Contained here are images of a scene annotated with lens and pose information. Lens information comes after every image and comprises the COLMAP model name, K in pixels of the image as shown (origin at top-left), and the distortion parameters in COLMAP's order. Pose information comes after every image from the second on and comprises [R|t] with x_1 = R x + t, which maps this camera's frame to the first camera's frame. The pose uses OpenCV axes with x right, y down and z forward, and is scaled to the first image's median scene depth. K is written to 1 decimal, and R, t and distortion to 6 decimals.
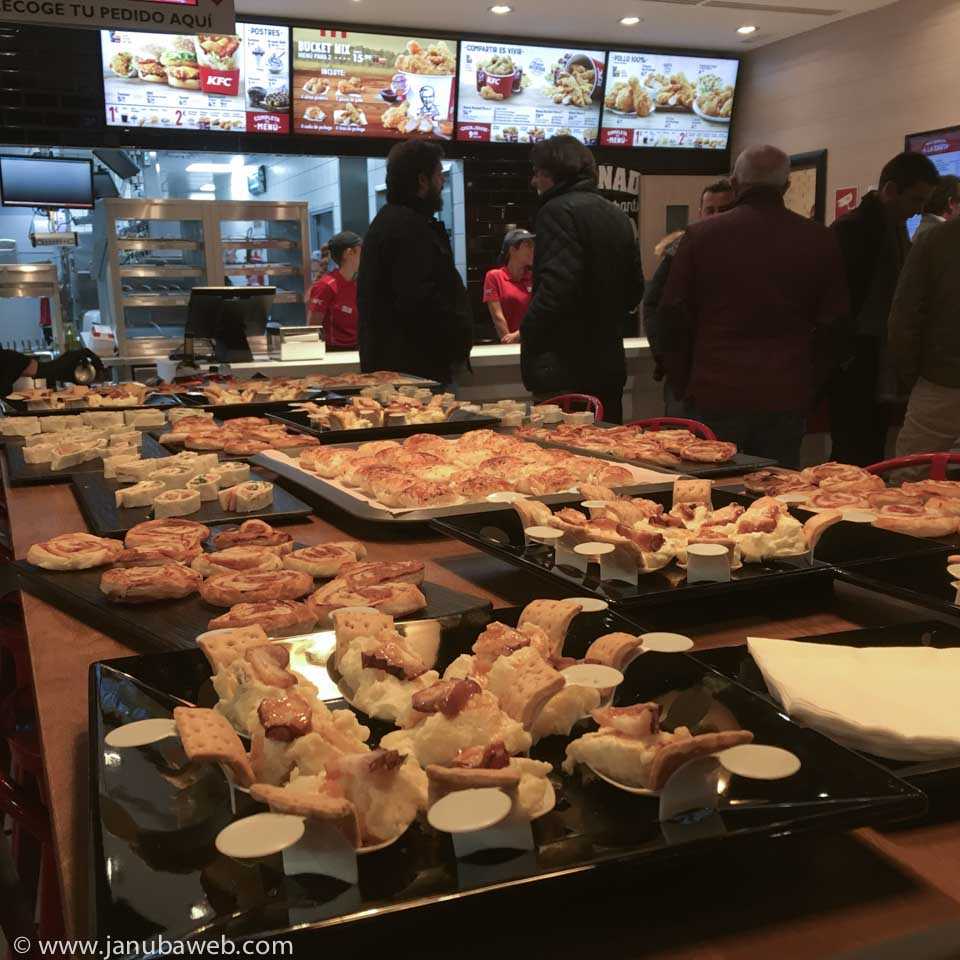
lens RADIAL K [[1058.2, 0, 476.3], [0, 1058.2, 477.5], [0, 0, 1]] dist [0.078525, 0.000000]
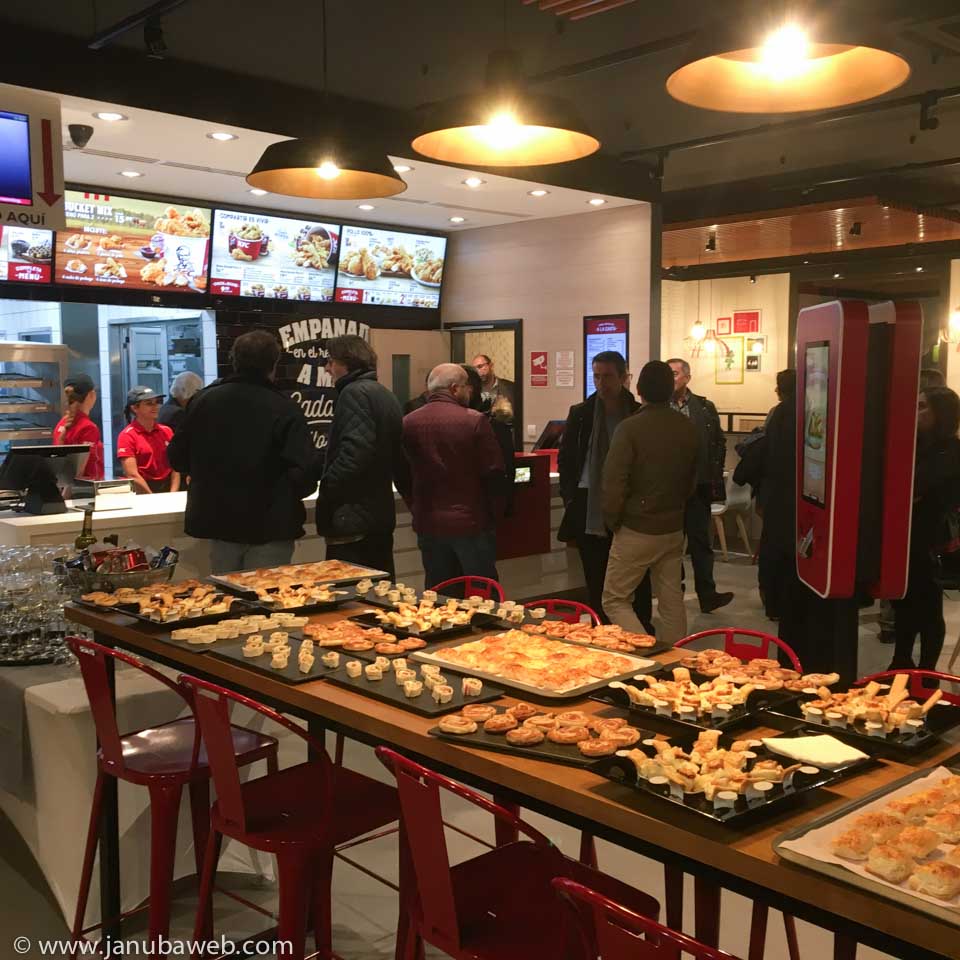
lens RADIAL K [[1058.2, 0, 484.1], [0, 1058.2, 478.1], [0, 0, 1]] dist [0.078525, 0.000000]
pose [[0.948351, -0.005736, 0.317170, -0.099617], [0.033454, 0.996069, -0.082016, -0.026548], [-0.315453, 0.088390, 0.944816, -0.112450]]
